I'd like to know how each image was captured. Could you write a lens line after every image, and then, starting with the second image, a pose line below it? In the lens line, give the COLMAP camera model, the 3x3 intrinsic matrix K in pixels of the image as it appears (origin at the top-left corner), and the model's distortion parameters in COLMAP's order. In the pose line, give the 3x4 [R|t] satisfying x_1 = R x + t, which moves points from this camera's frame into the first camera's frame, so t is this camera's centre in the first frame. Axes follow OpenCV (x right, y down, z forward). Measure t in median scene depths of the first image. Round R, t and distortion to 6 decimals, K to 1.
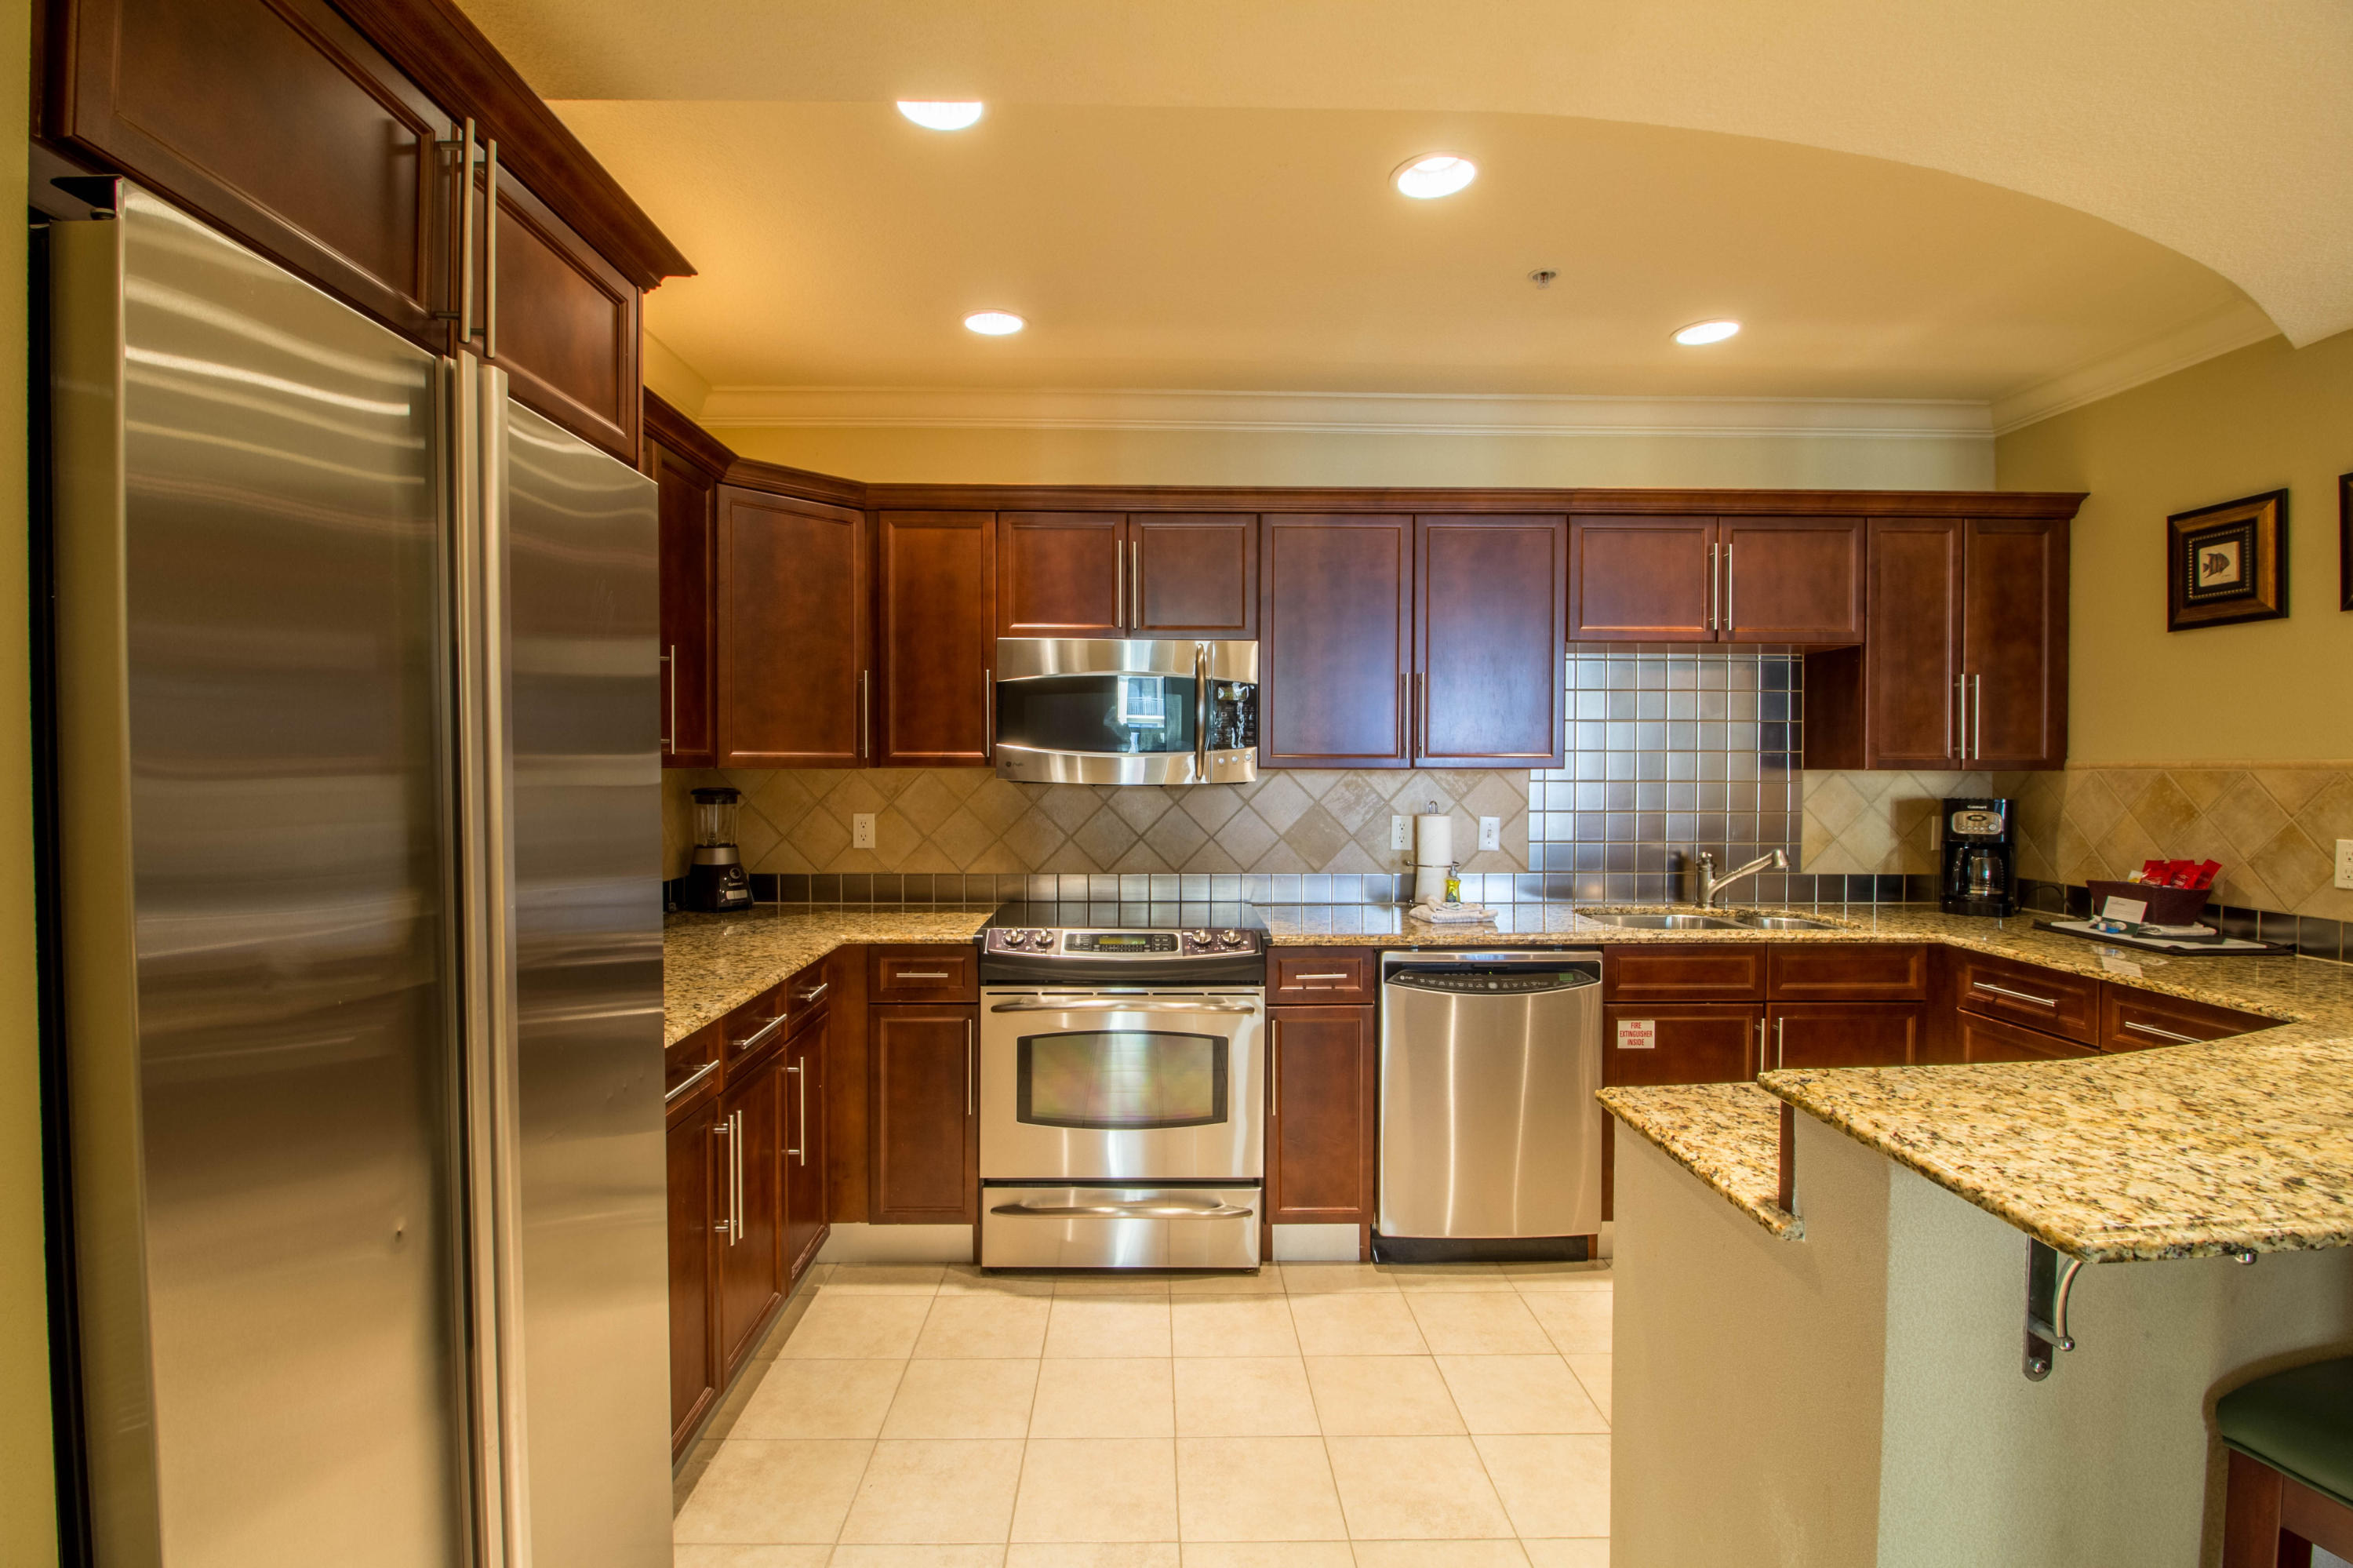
lens RADIAL K [[1083.5, 0, 1169.9], [0, 1083.5, 783.7], [0, 0, 1]] dist [-0.012310, -0.008487]
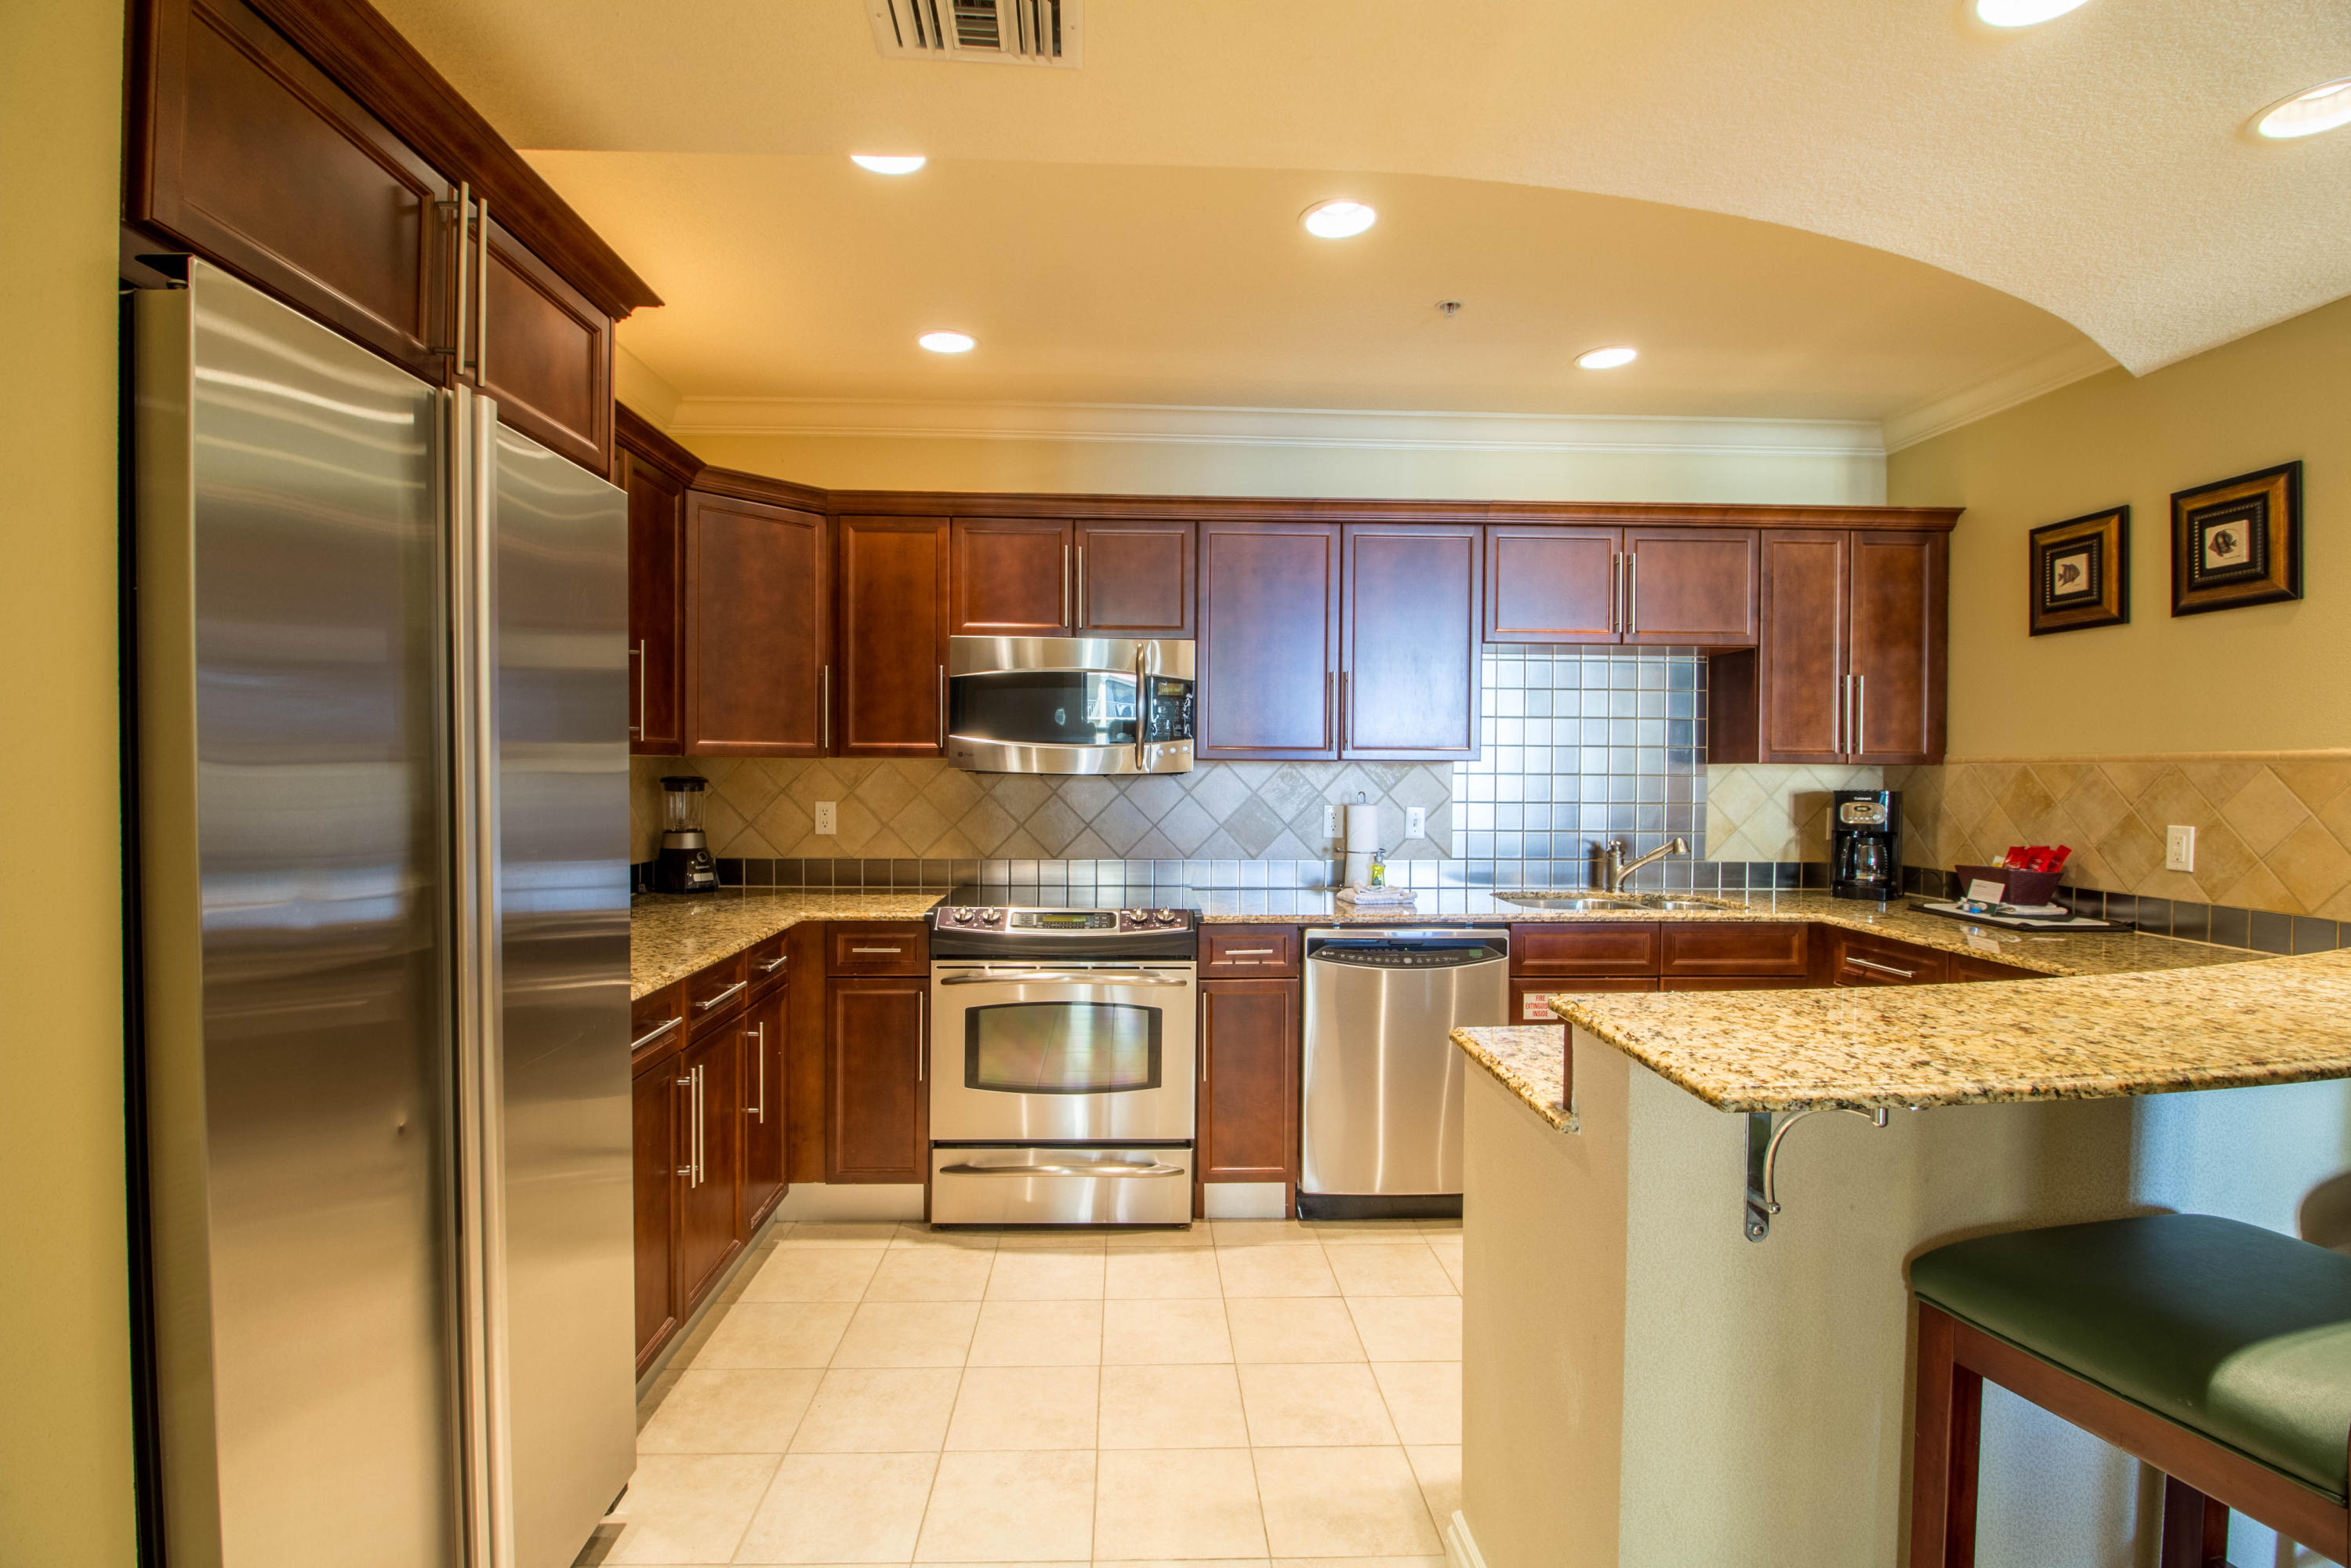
lens RADIAL K [[1082.6, 0, 1168.7], [0, 1082.6, 783.8], [0, 0, 1]] dist [-0.012310, -0.008487]
pose [[0.999800, 0.004022, 0.019586, 0.038317], [-0.003977, 0.999989, -0.002343, 0.013841], [-0.019595, 0.002265, 0.999805, -0.074420]]
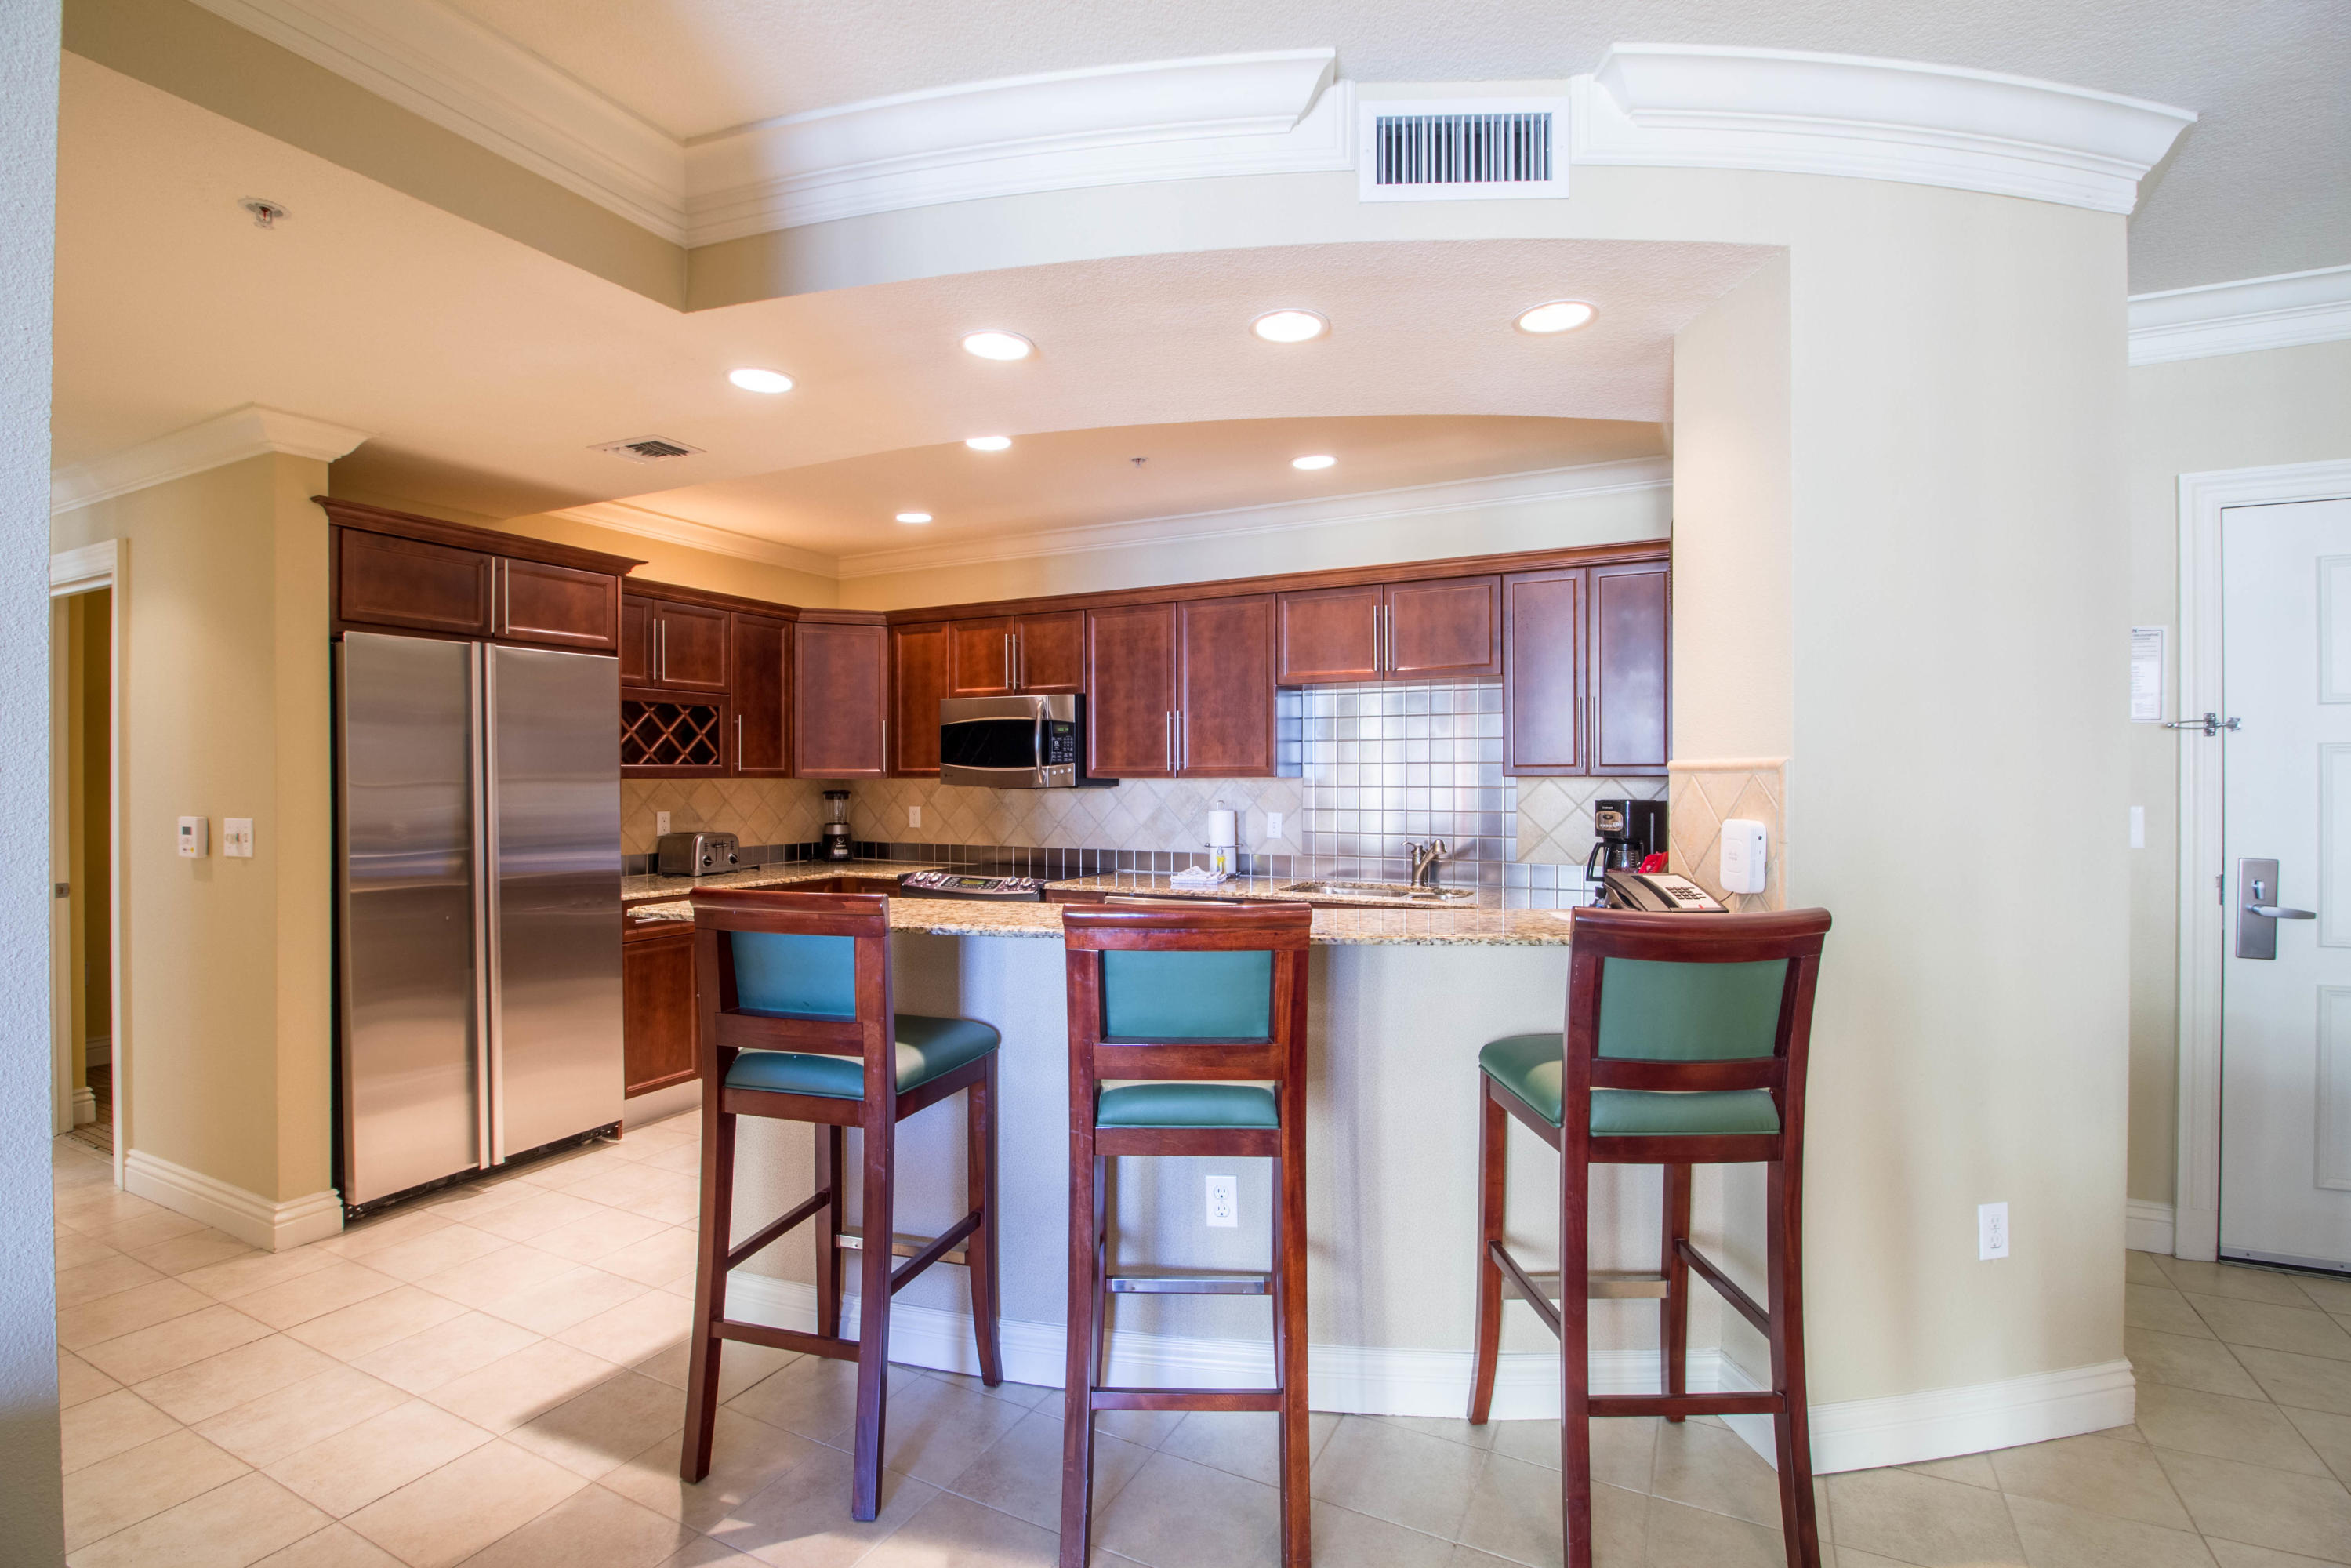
lens RADIAL K [[1082.6, 0, 1163.0], [0, 1082.6, 782.6], [0, 0, 1]] dist [-0.012310, -0.008487]
pose [[0.879738, -0.001219, -0.475457, 1.002963], [-0.006794, 0.999862, -0.015135, 0.017059], [0.475410, 0.016545, 0.879609, -0.313858]]
